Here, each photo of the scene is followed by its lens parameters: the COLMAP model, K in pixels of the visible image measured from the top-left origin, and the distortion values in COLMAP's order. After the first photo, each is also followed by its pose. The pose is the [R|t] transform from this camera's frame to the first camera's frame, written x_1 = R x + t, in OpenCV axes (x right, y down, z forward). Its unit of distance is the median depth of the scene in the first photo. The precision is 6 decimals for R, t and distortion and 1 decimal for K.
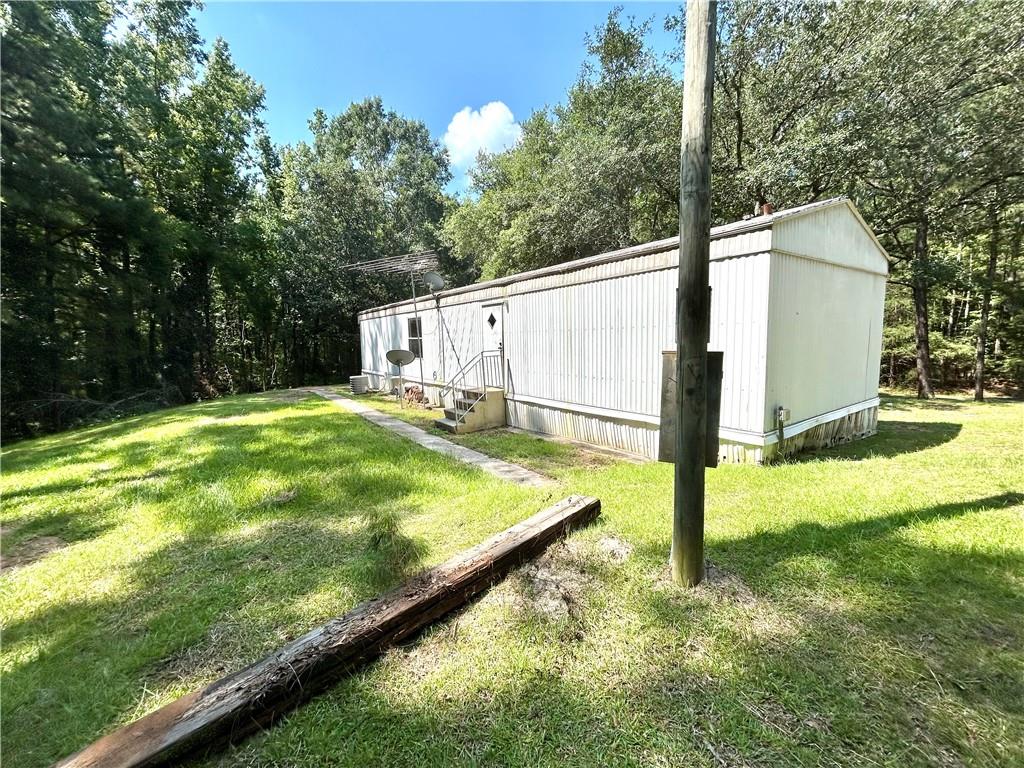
lens RADIAL K [[416.8, 0, 510.5], [0, 416.8, 383.7], [0, 0, 1]] dist [0.002411, 0.000954]
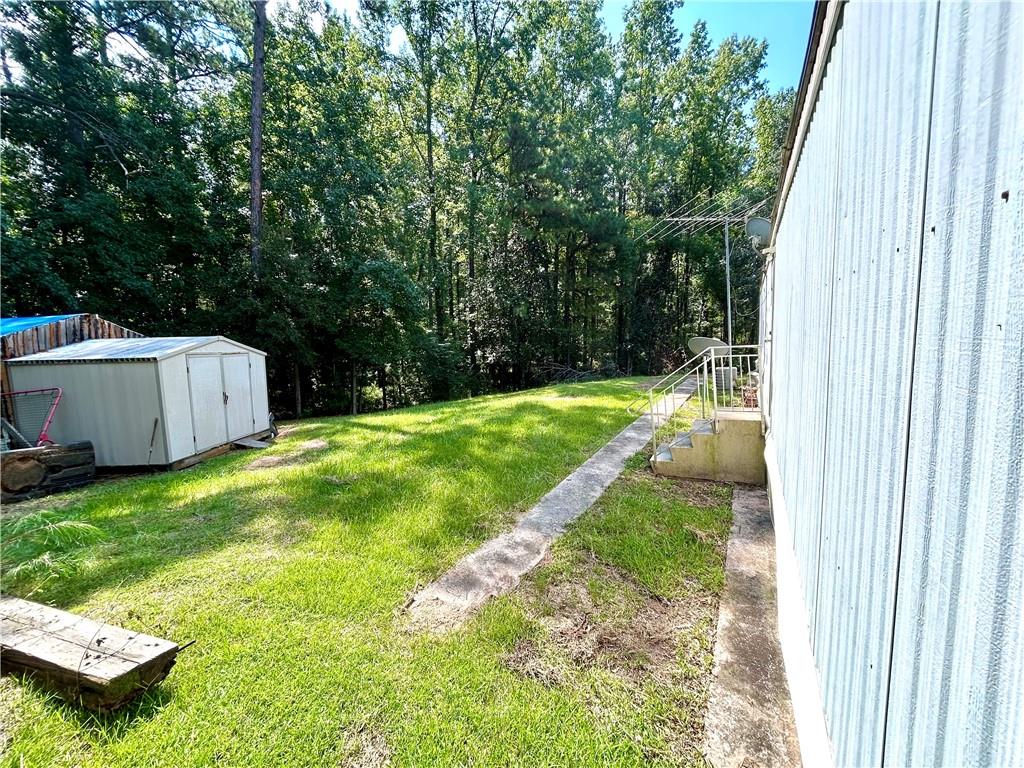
lens RADIAL K [[416.8, 0, 510.2], [0, 416.8, 382.2], [0, 0, 1]] dist [0.002411, 0.000954]
pose [[0.420290, 0.108933, -0.900828, 0.124606], [-0.065004, 0.993832, 0.089851, -0.023354], [0.905059, 0.020794, 0.424778, 0.184810]]
